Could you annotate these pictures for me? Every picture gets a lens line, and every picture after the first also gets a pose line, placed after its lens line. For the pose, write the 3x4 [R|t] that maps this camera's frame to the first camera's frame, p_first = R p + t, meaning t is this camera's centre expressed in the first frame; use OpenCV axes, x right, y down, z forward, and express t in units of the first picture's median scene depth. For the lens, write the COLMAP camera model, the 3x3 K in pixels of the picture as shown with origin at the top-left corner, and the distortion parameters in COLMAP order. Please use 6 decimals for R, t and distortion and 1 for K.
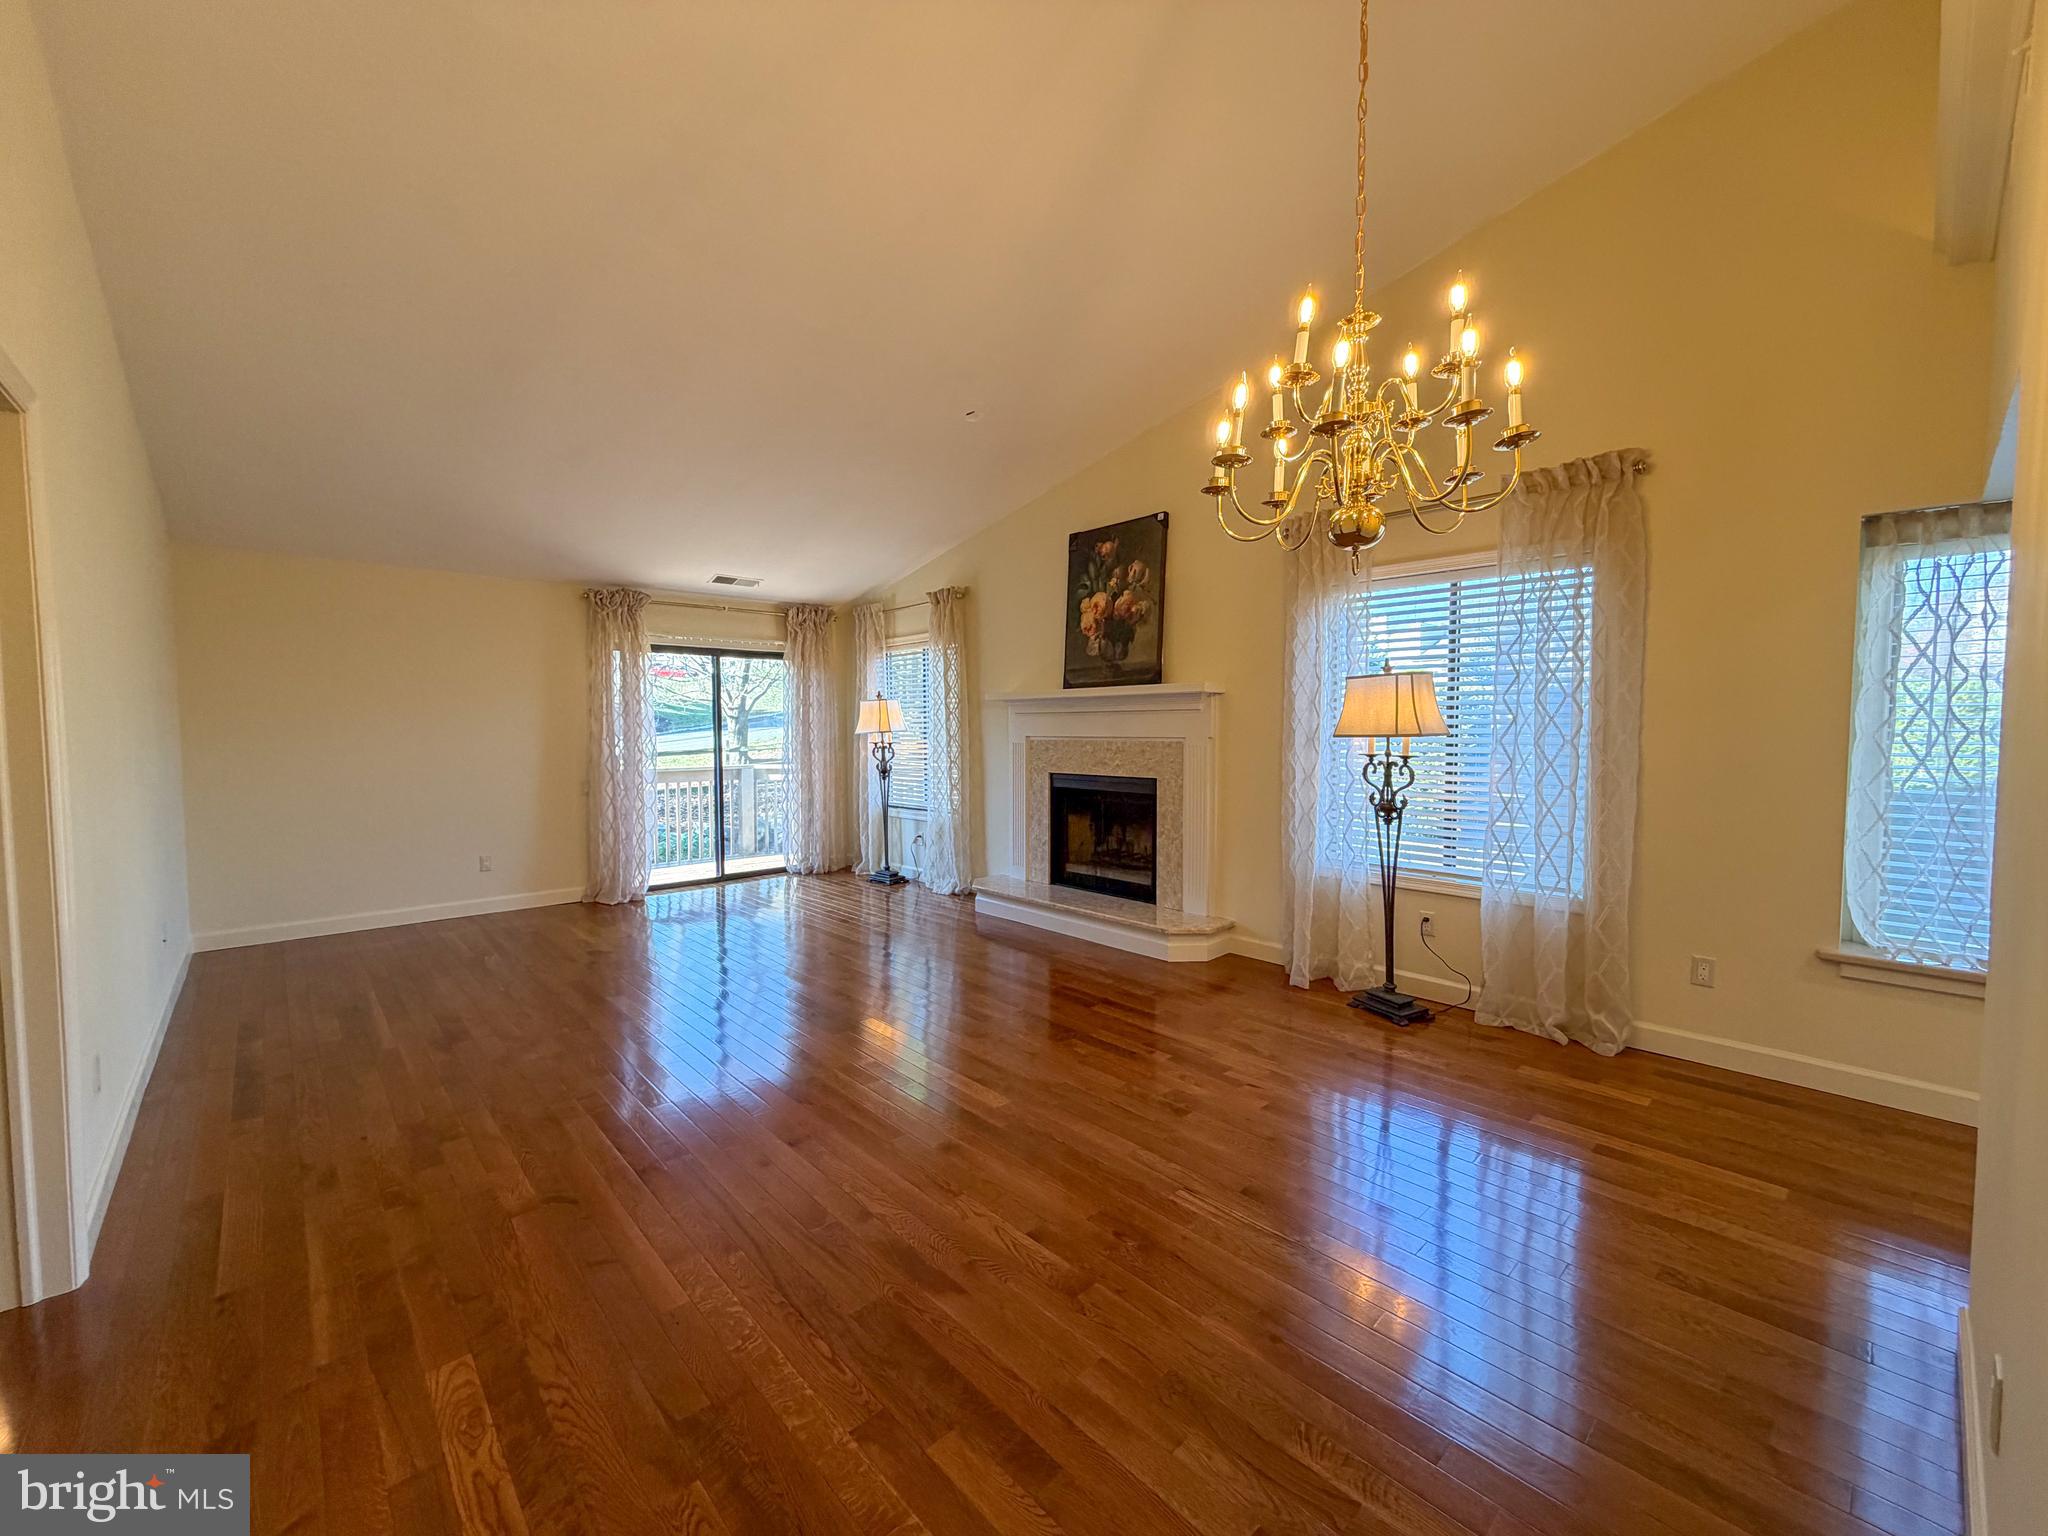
lens RADIAL K [[821.4, 0, 1017.9], [0, 821.4, 756.7], [0, 0, 1]] dist [0.001561, 0.000153]
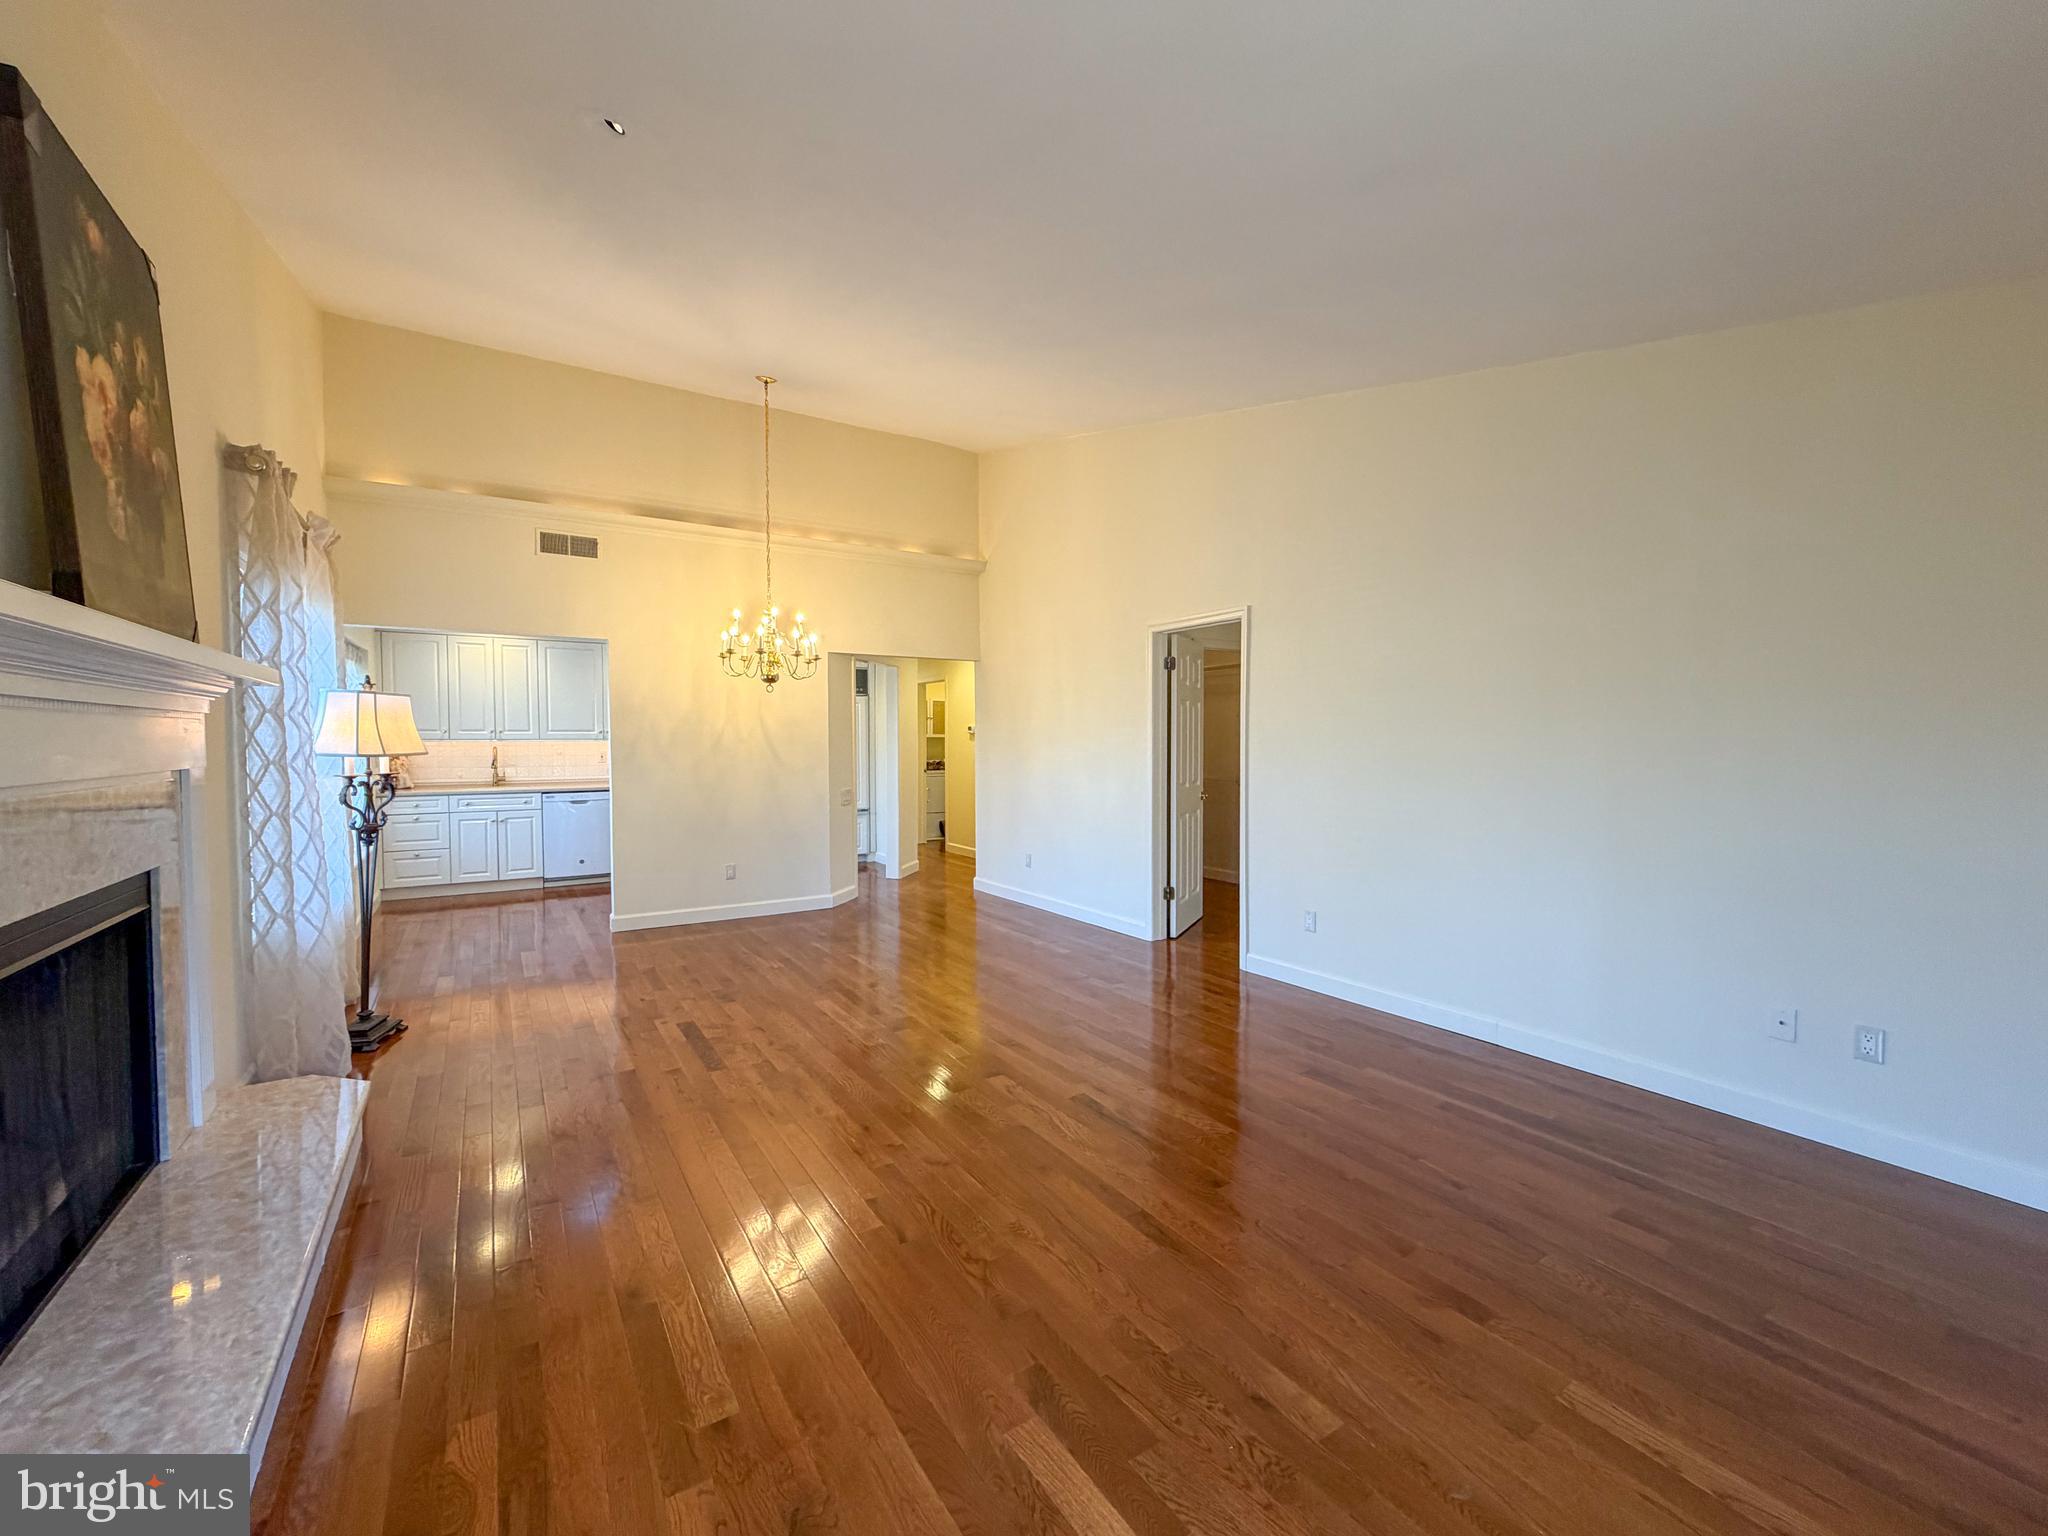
lens RADIAL K [[821.4, 0, 1004.3], [0, 821.4, 765.6], [0, 0, 1]] dist [0.001561, 0.000153]
pose [[-0.983174, 0.001731, 0.182661, -0.332592], [0.014908, 0.997380, 0.070789, -0.049998], [-0.182060, 0.072322, -0.980624, 1.285604]]
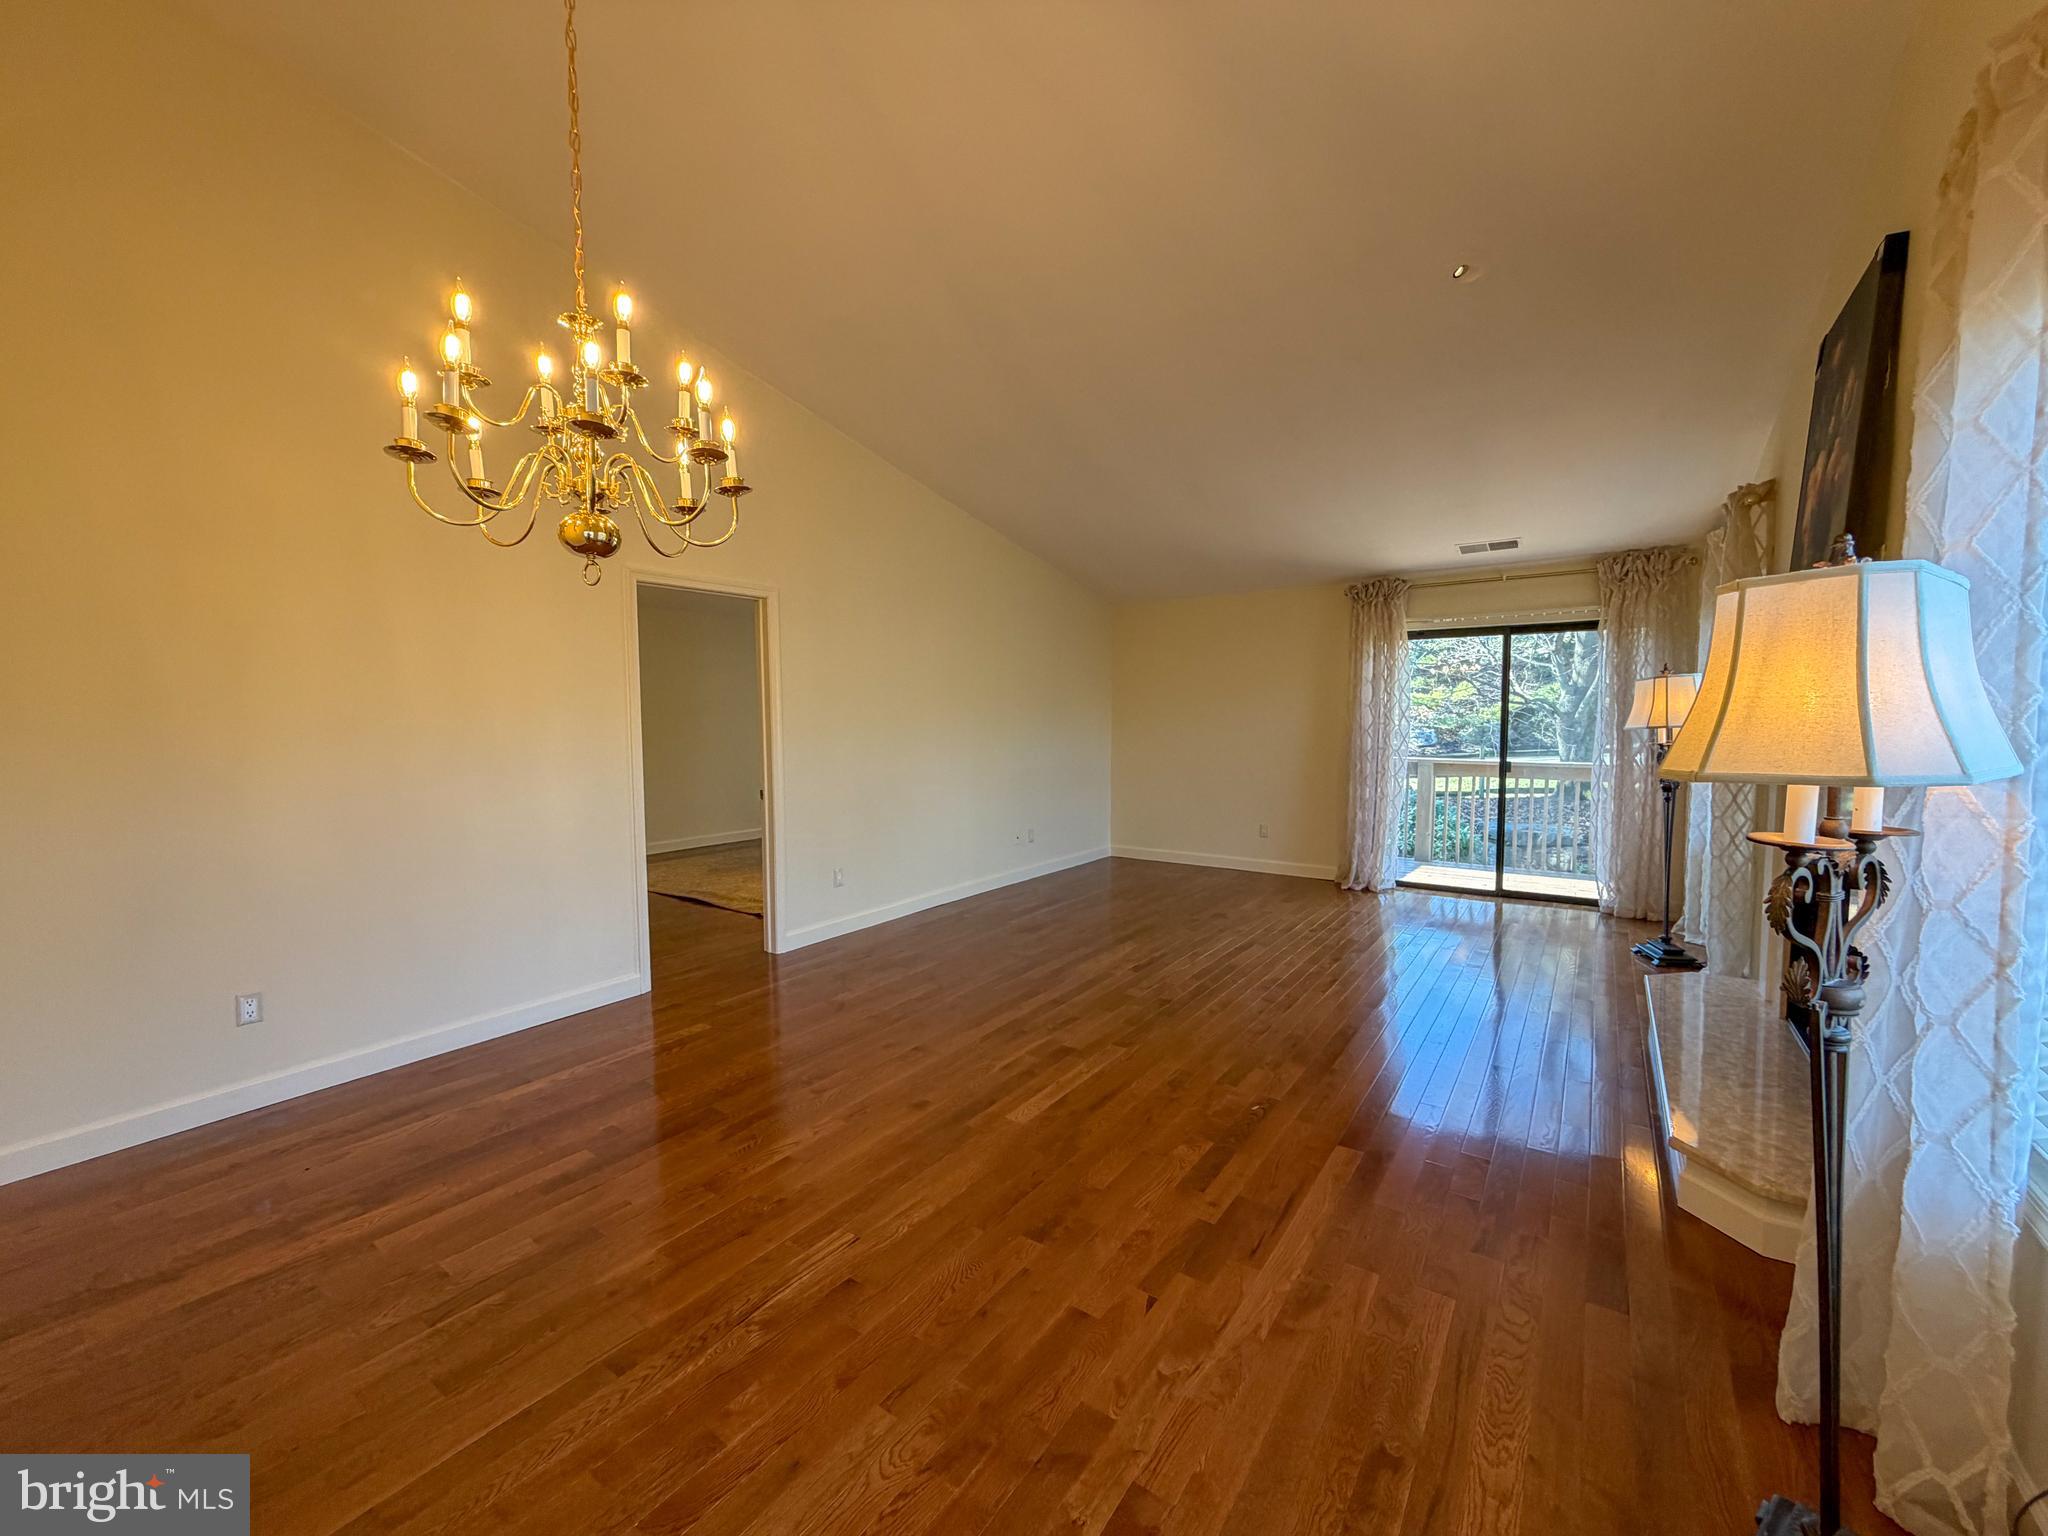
lens RADIAL K [[821.4, 0, 1024.1], [0, 821.4, 766.6], [0, 0, 1]] dist [0.001561, 0.000153]
pose [[0.209658, 0.066176, -0.975533, 0.493570], [-0.032713, 0.997623, 0.060644, -0.027841], [0.977227, 0.019198, 0.211325, 0.437903]]
